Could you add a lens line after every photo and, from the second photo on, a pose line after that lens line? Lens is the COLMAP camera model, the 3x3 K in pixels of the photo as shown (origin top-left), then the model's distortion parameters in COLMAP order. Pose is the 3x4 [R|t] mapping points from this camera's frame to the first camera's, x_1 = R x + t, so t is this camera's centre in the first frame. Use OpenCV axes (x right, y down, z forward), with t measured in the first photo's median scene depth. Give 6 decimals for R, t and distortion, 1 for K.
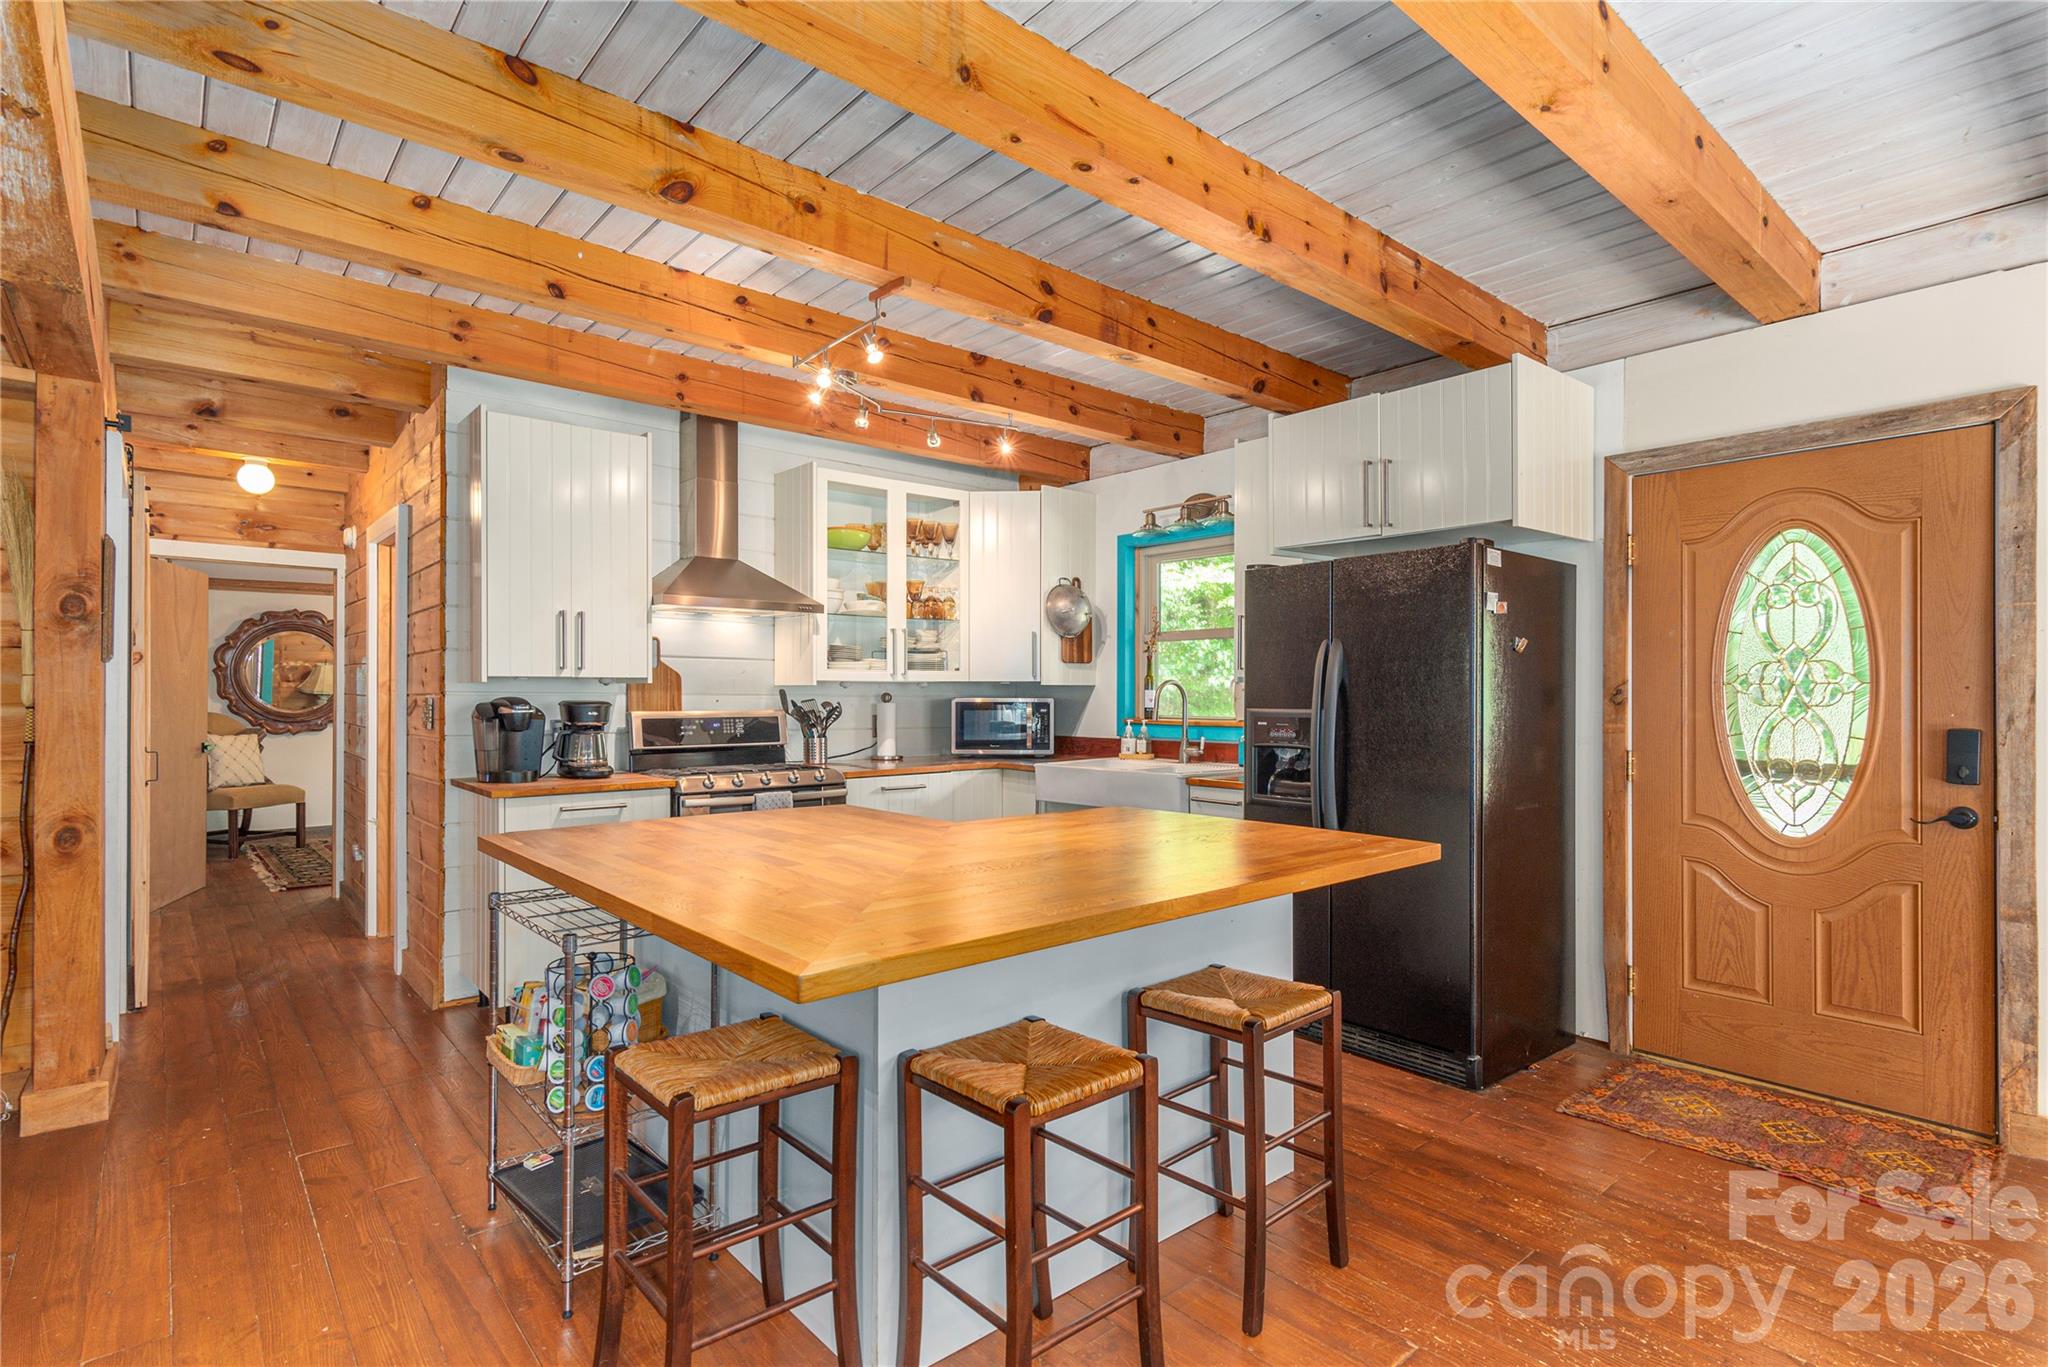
lens RADIAL K [[1014.9, 0, 1014.7], [0, 1014.9, 687.9], [0, 0, 1]] dist [0.000633, 0.000867]
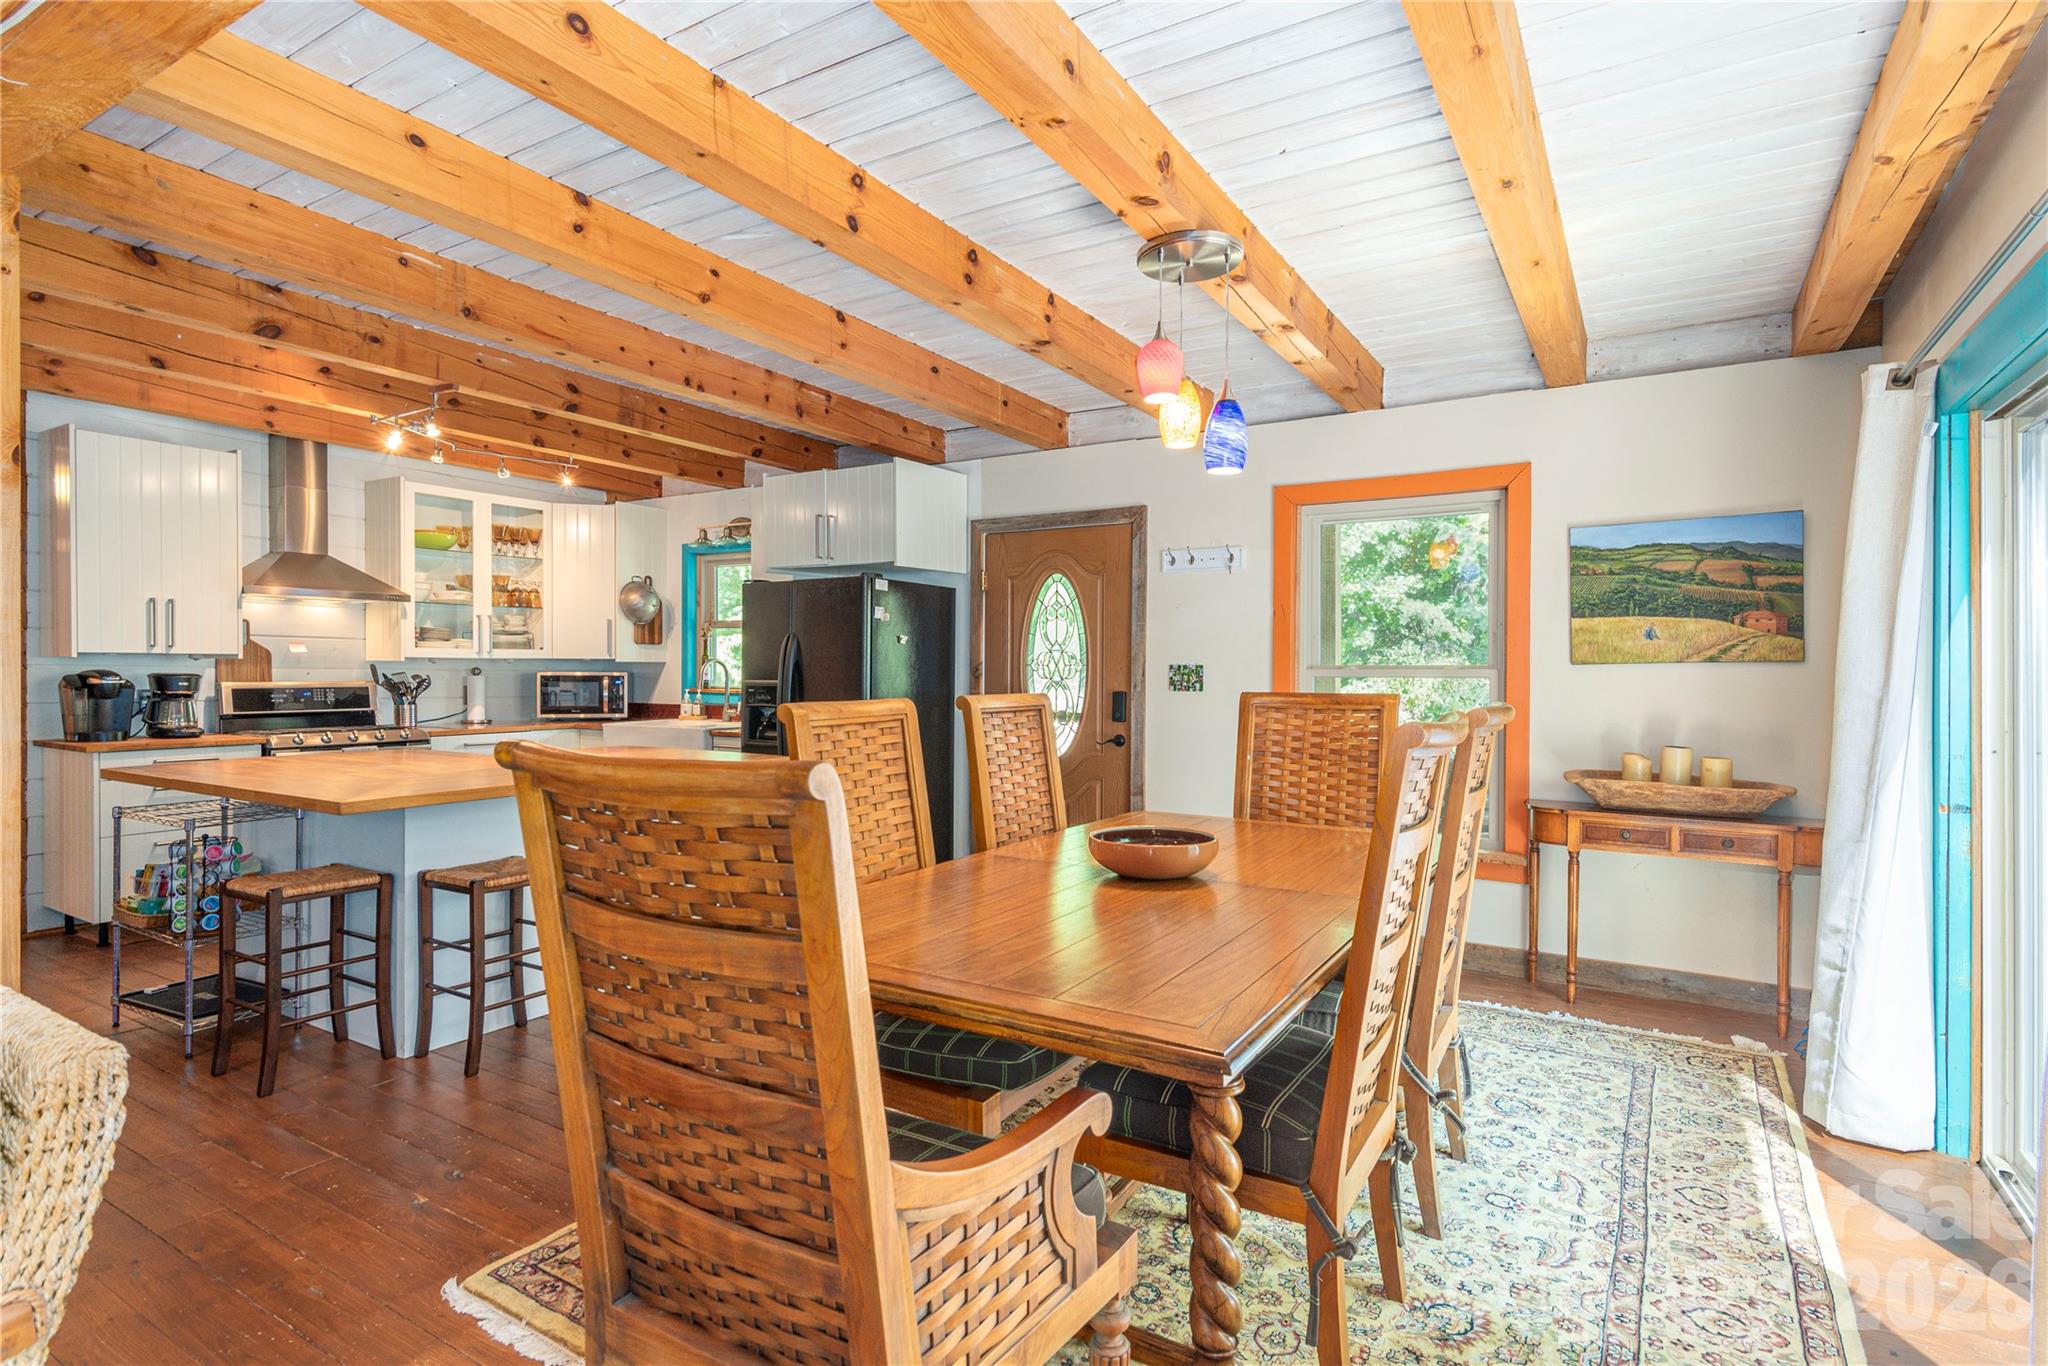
lens RADIAL K [[1022.4, 0, 1043.6], [0, 1022.4, 677.1], [0, 0, 1]] dist [0.003606, 0.000693]
pose [[0.946099, 0.001971, 0.323873, 0.145429], [-0.006662, 0.999888, 0.013374, -0.005247], [-0.323810, -0.014810, 0.946006, -0.450053]]
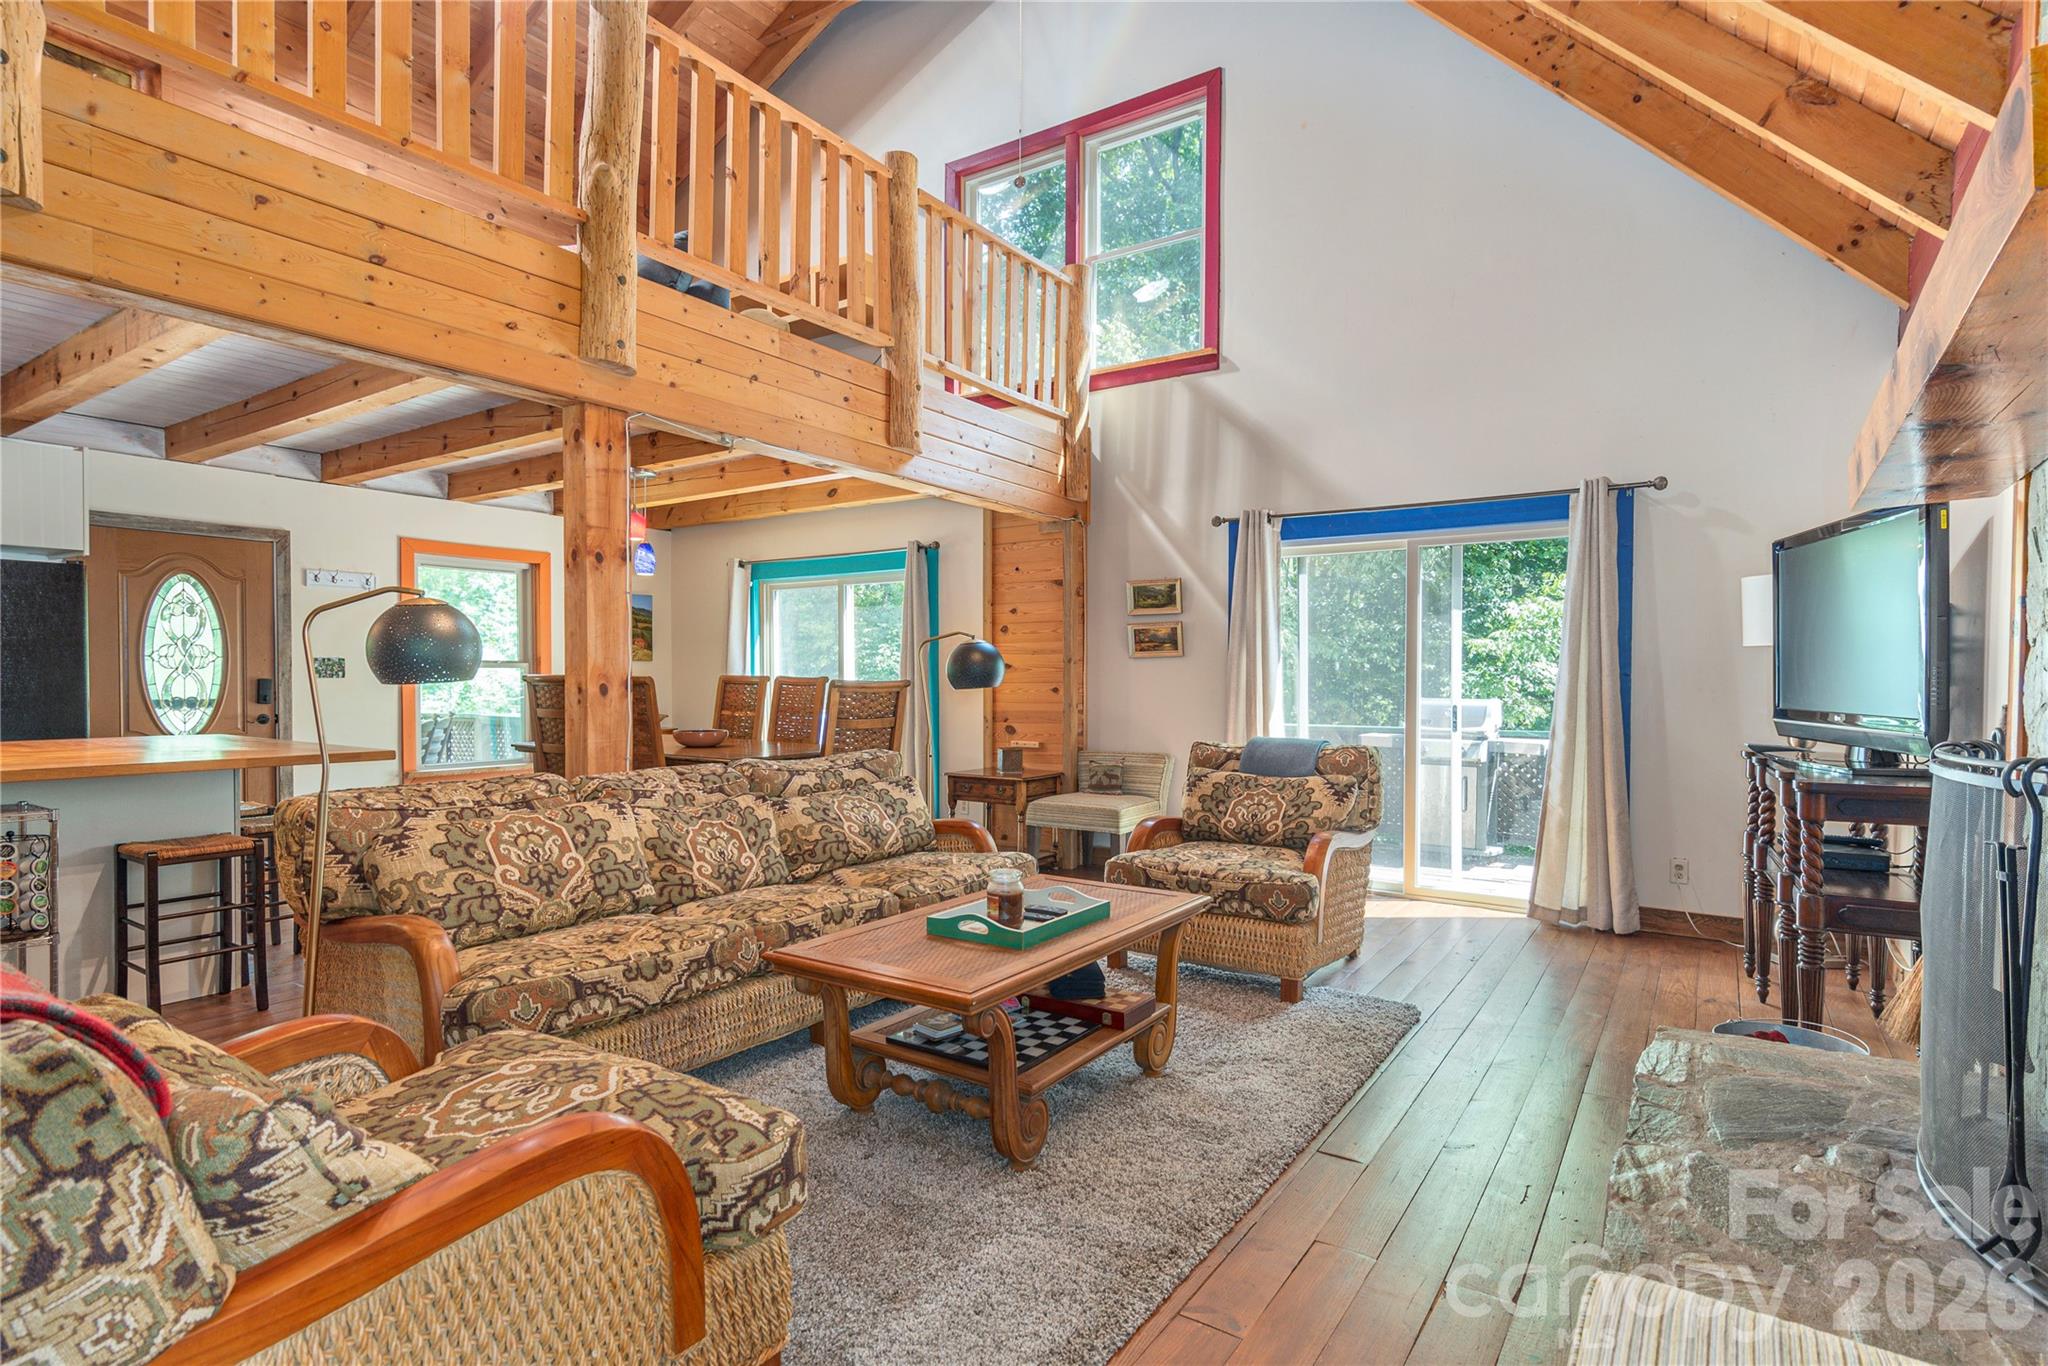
lens RADIAL K [[1014.9, 0, 1014.7], [0, 1014.9, 687.4], [0, 0, 1]] dist [0.000633, 0.000867]
pose [[-0.272669, -0.012365, 0.962029, -1.090508], [-0.008031, 0.999912, 0.010576, 0.015036], [-0.962075, -0.004843, -0.272744, 0.022867]]
